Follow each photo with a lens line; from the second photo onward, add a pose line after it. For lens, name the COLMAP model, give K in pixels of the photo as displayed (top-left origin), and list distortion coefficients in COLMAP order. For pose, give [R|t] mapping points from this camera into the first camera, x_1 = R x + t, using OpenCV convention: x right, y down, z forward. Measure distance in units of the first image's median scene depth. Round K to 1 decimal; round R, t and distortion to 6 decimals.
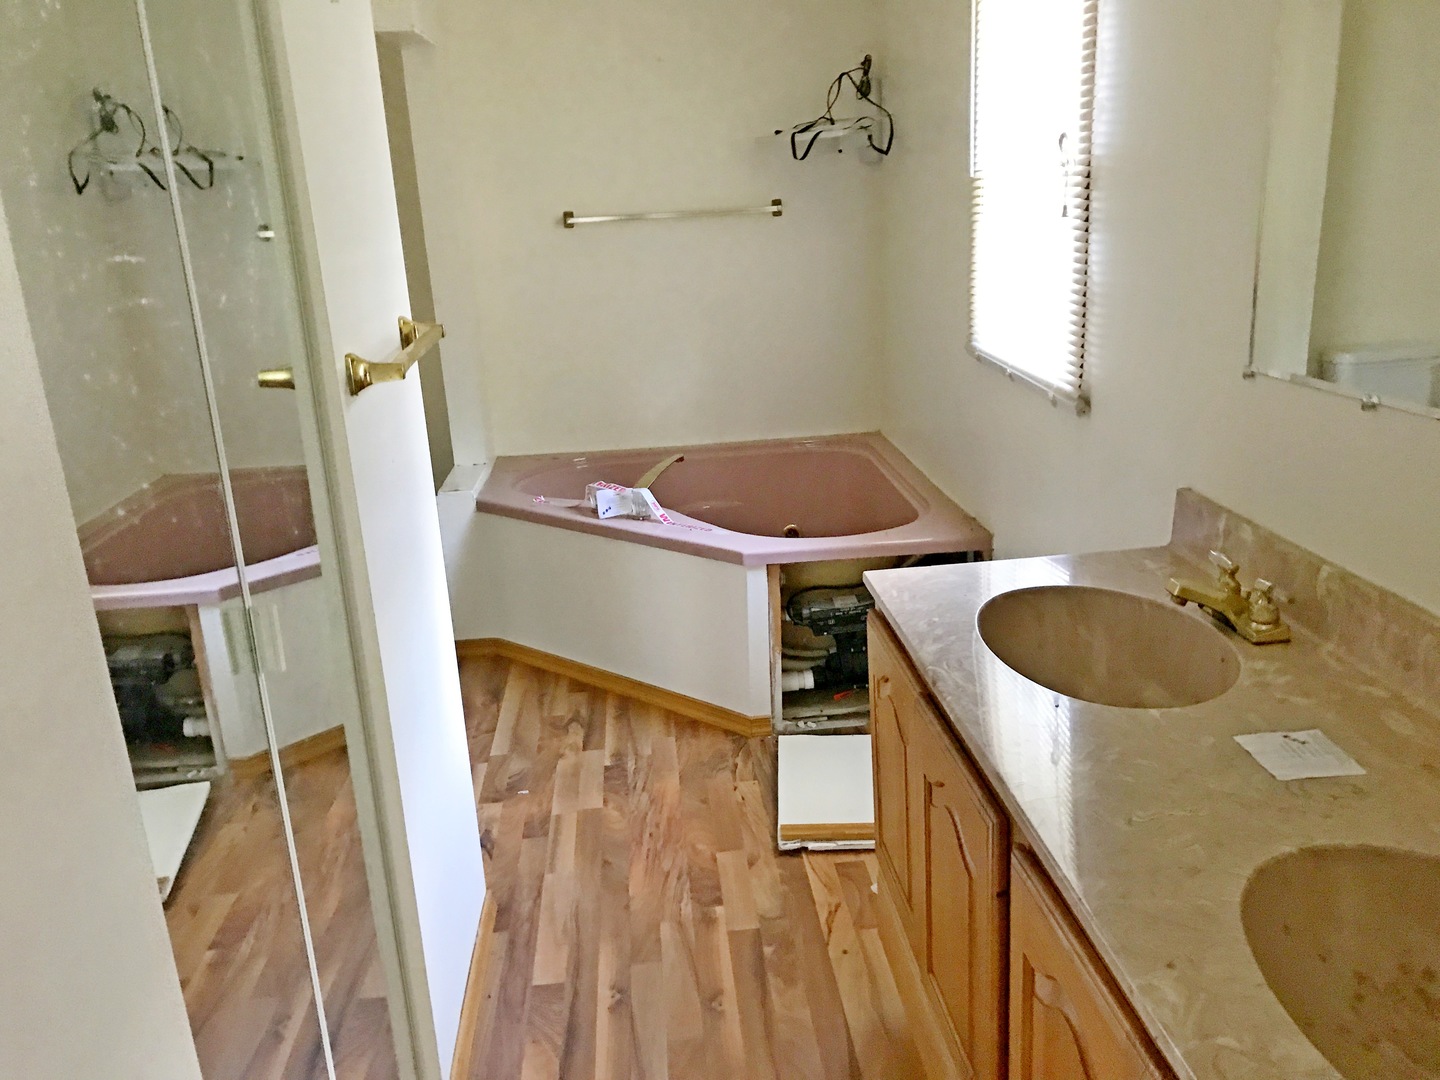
lens RADIAL K [[1187.2, 0, 720.4], [0, 1187.2, 542.1], [0, 0, 1]] dist [0.041904, -0.062818]
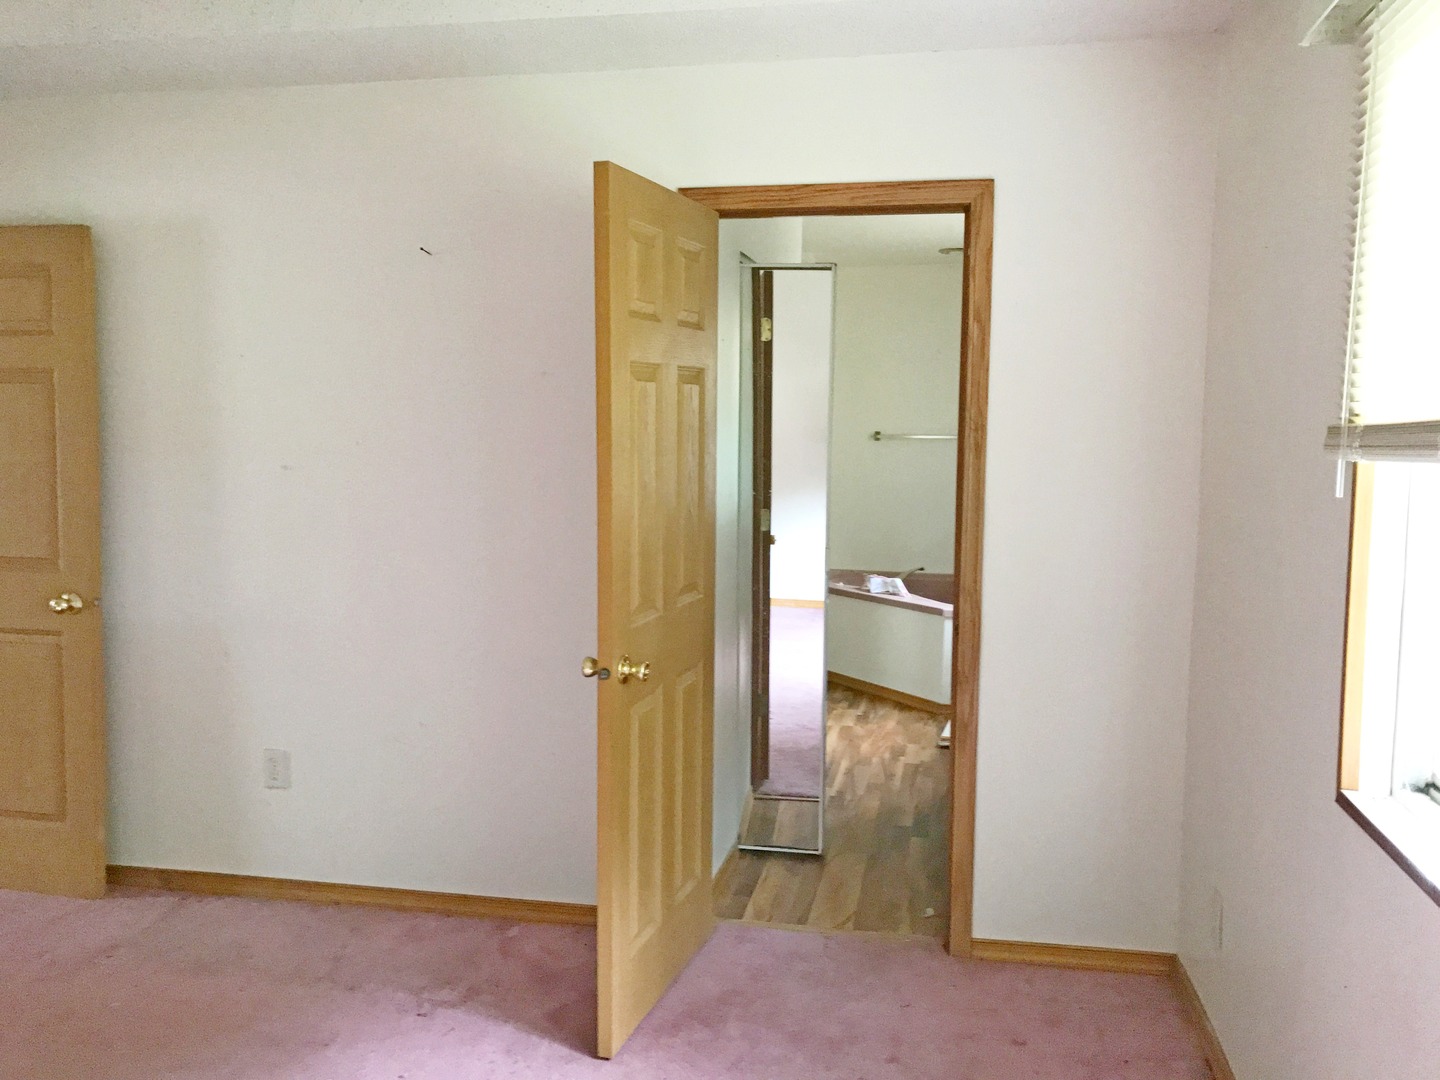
lens RADIAL K [[1194.6, 0, 719.6], [0, 1194.6, 539.7], [0, 0, 1]] dist [0.027169, -0.038010]
pose [[0.960177, 0.089734, -0.264589, 0.166980], [-0.137141, 0.976455, -0.166517, 0.261177], [0.243417, 0.196172, 0.949876, -0.892041]]
